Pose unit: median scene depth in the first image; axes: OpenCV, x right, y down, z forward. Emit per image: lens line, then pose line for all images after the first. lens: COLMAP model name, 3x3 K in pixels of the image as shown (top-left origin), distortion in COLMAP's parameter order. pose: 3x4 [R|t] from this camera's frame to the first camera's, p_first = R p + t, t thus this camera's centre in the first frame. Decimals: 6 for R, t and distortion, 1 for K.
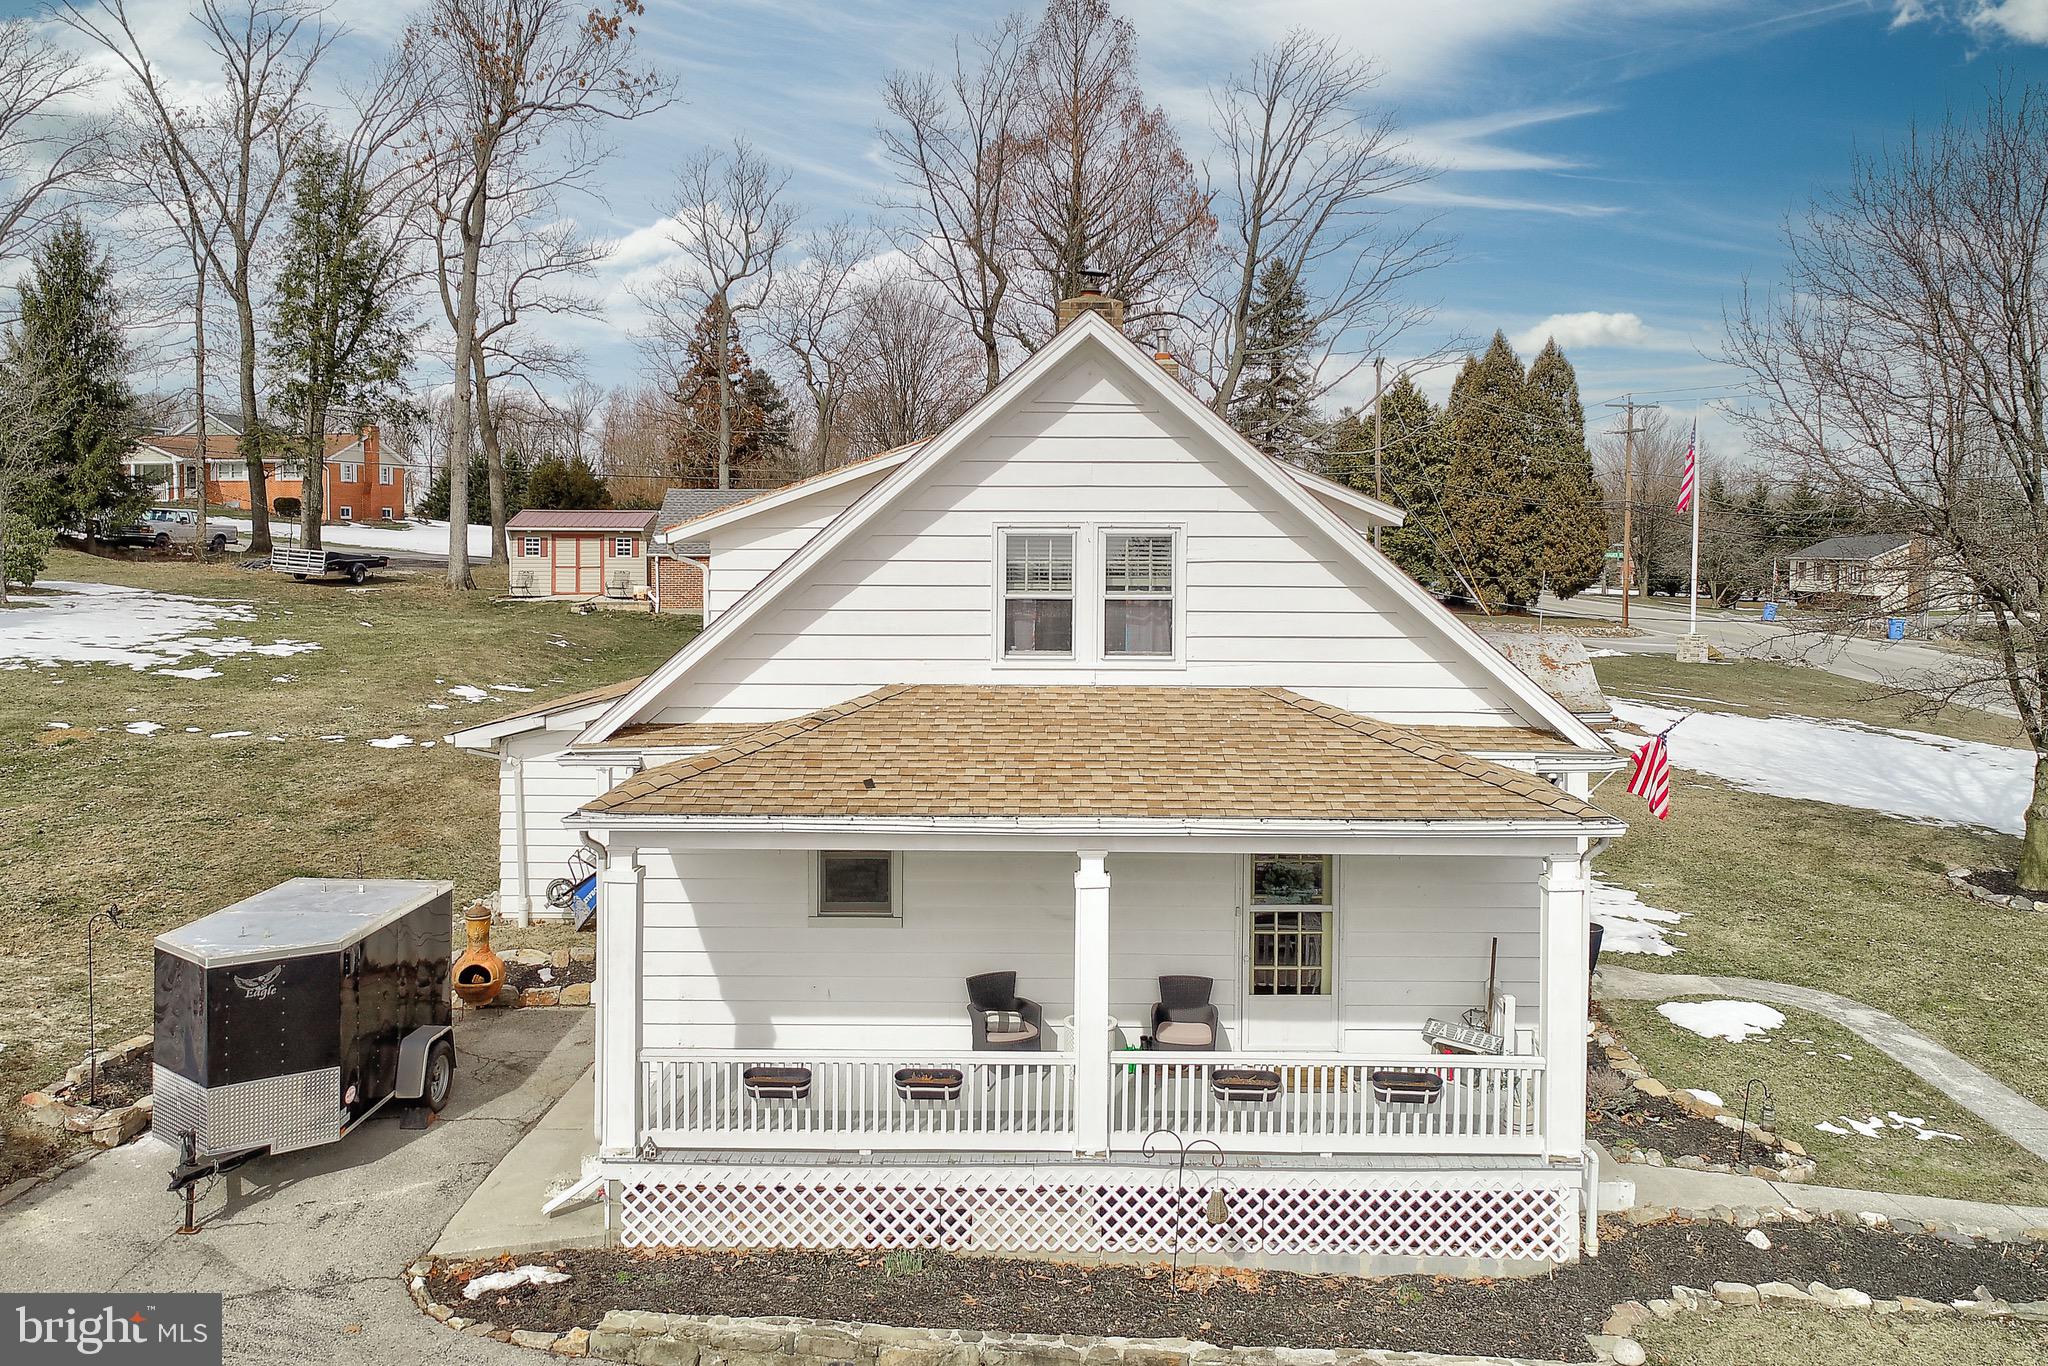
lens RADIAL K [[1584.6, 0, 1024.3], [0, 1584.6, 538.7], [0, 0, 1]] dist [0.007480, 0.003272]
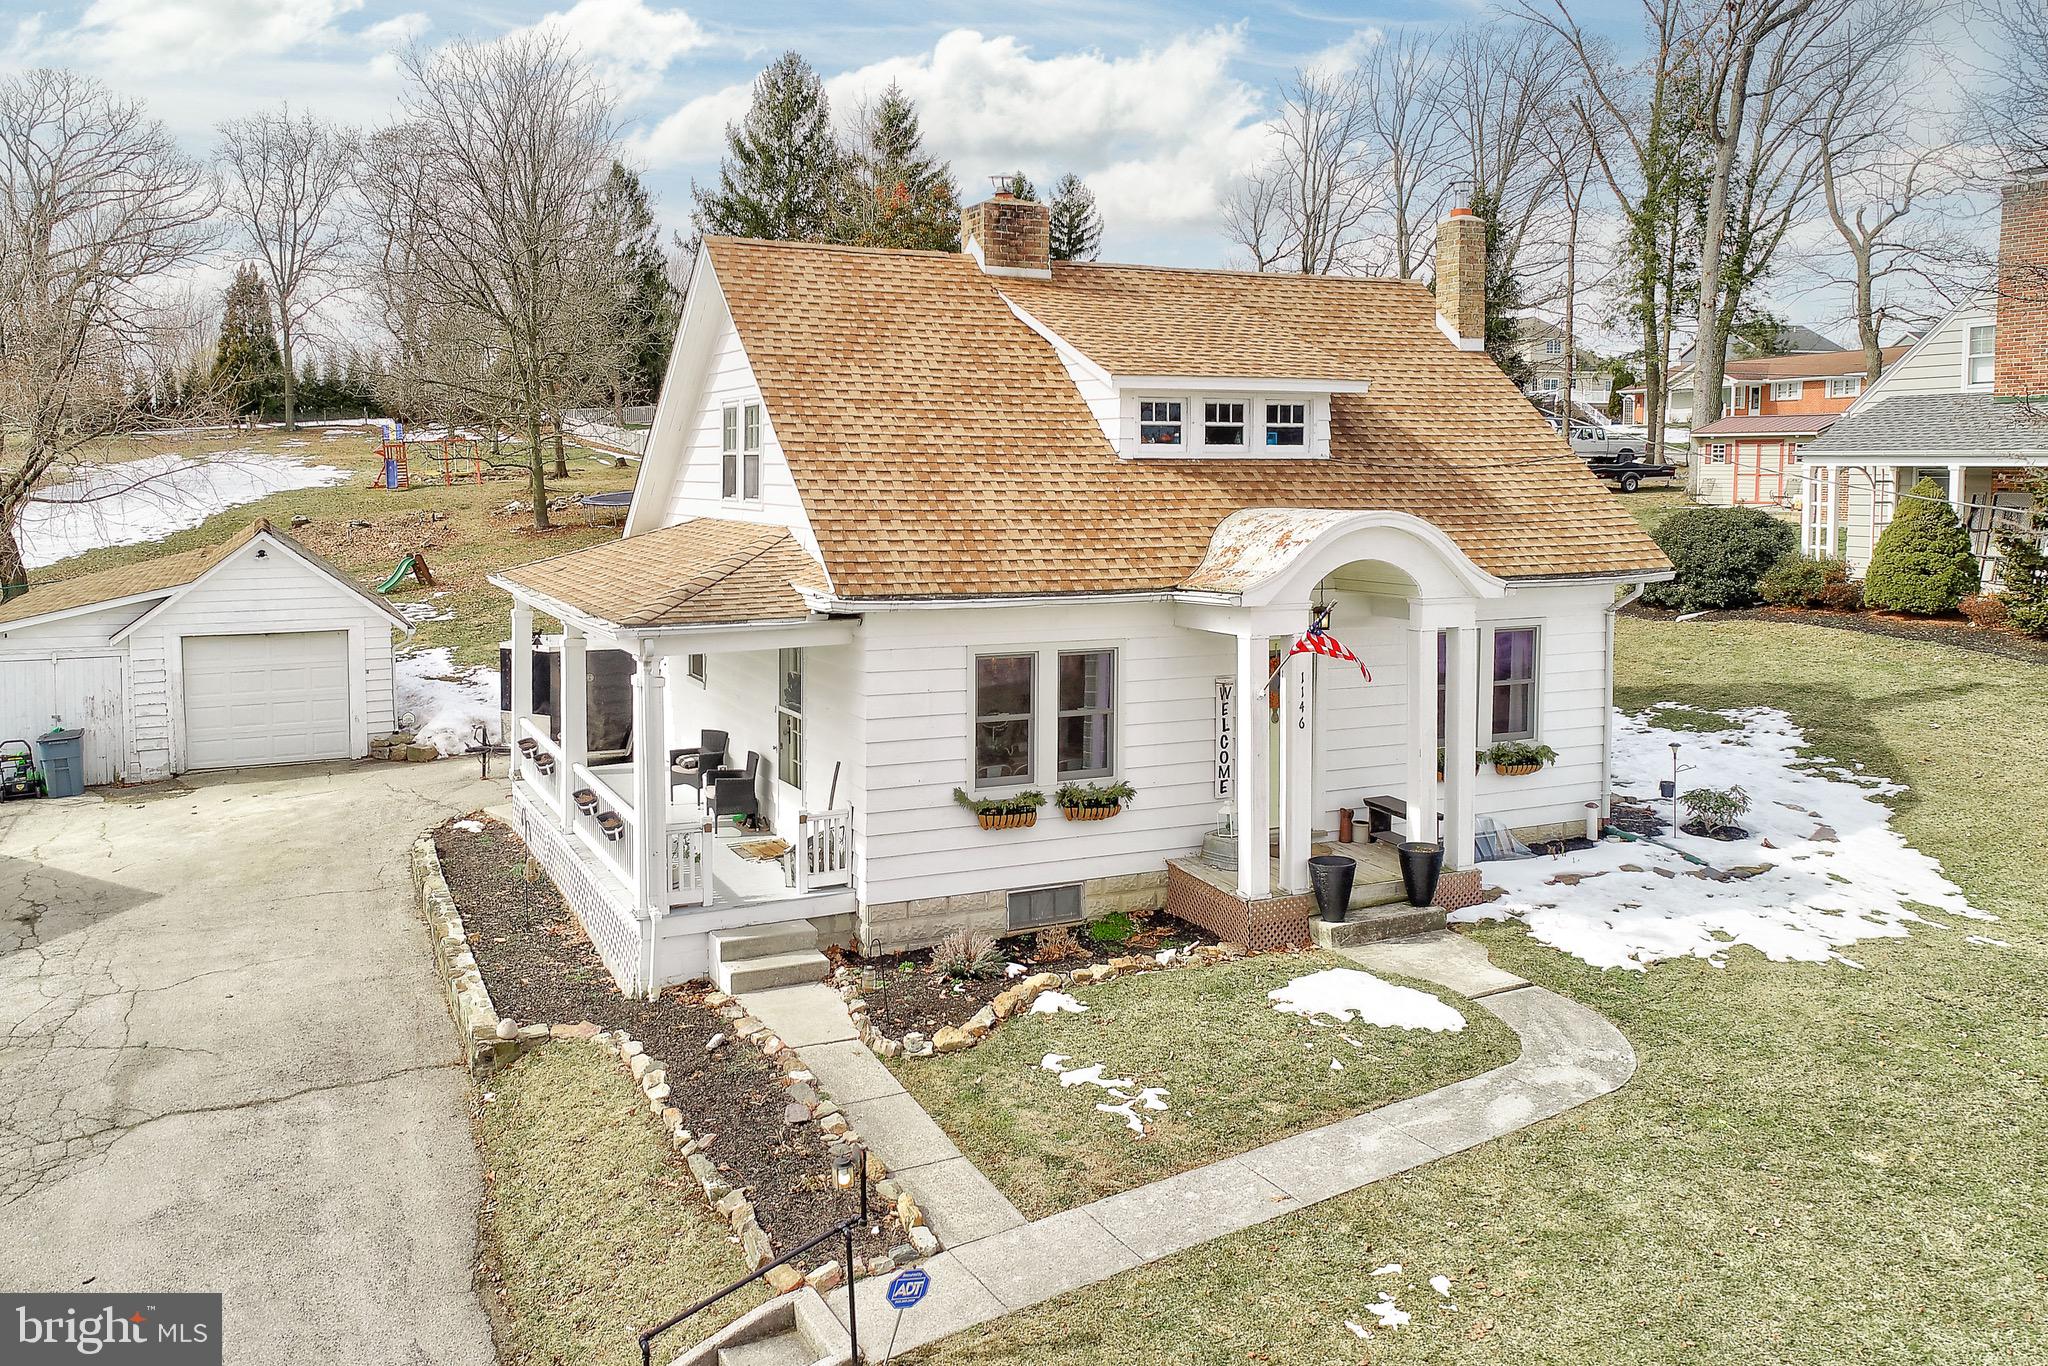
lens RADIAL K [[1584.6, 0, 1024.3], [0, 1584.6, 538.7], [0, 0, 1]] dist [0.007480, 0.003272]
pose [[0.438310, 0.032966, -0.898219, 0.383848], [0.006196, 0.999193, 0.039695, 0.016235], [0.898803, -0.022964, 0.437751, 0.186504]]
